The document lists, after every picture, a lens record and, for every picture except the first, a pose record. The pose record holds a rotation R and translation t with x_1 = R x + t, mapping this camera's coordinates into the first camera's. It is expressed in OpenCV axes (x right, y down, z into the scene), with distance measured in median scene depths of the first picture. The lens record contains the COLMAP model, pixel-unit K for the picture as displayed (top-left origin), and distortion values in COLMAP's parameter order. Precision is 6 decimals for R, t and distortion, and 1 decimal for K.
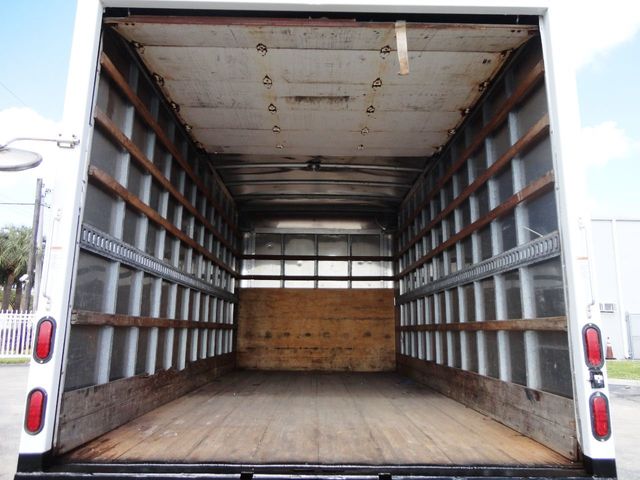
lens RADIAL K [[492.6, 0, 320.0], [0, 492.6, 240.0], [0, 0, 1]] dist [-0.004959, 0.146658]
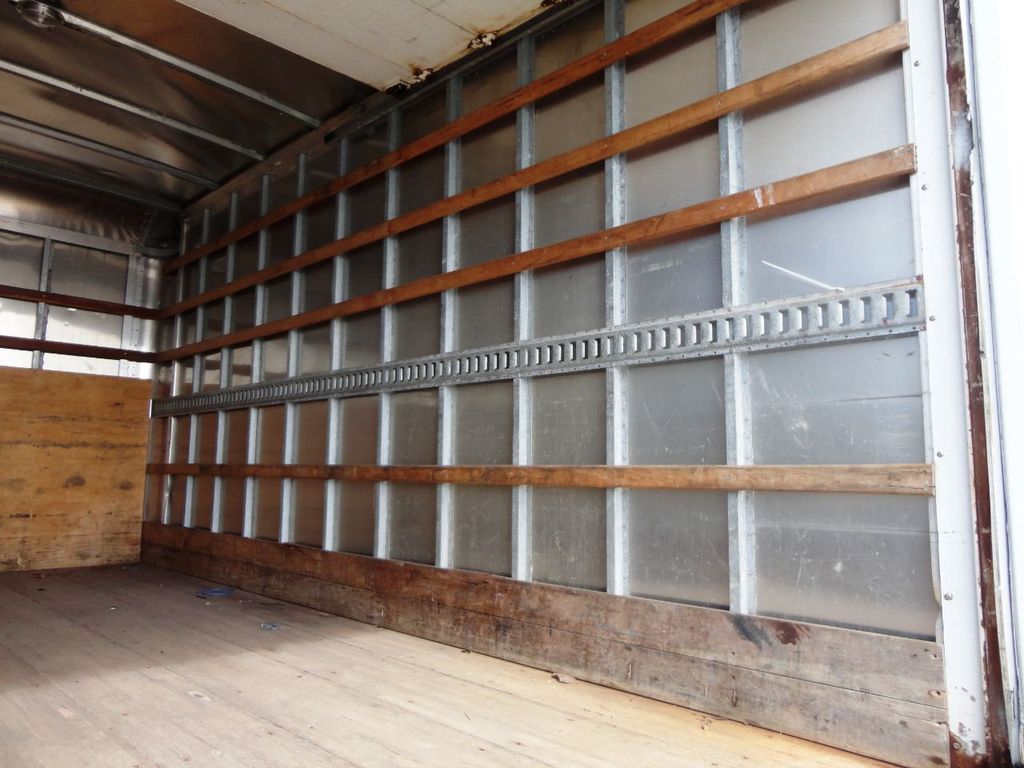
lens RADIAL K [[746.5, 0, 514.4], [0, 746.5, 385.2], [0, 0, 1]] dist [-0.022333, 0.013700]
pose [[0.701391, 0.089745, 0.707104, -0.099099], [-0.142101, 0.989733, 0.015337, 0.046140], [-0.698468, -0.111237, 0.706943, 0.293922]]
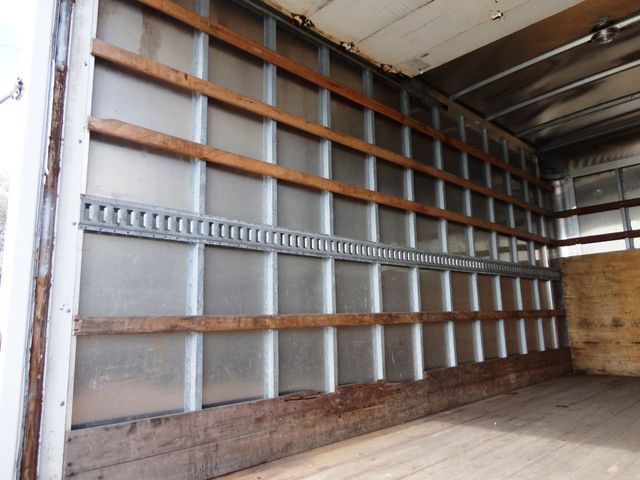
lens RADIAL K [[466.6, 0, 321.5], [0, 466.6, 240.8], [0, 0, 1]] dist [-0.022333, 0.013700]
pose [[0.680226, -0.156645, -0.716069, 0.089638], [0.172538, 0.983667, -0.051283, 0.047792], [0.712407, -0.088665, 0.696143, 0.292593]]
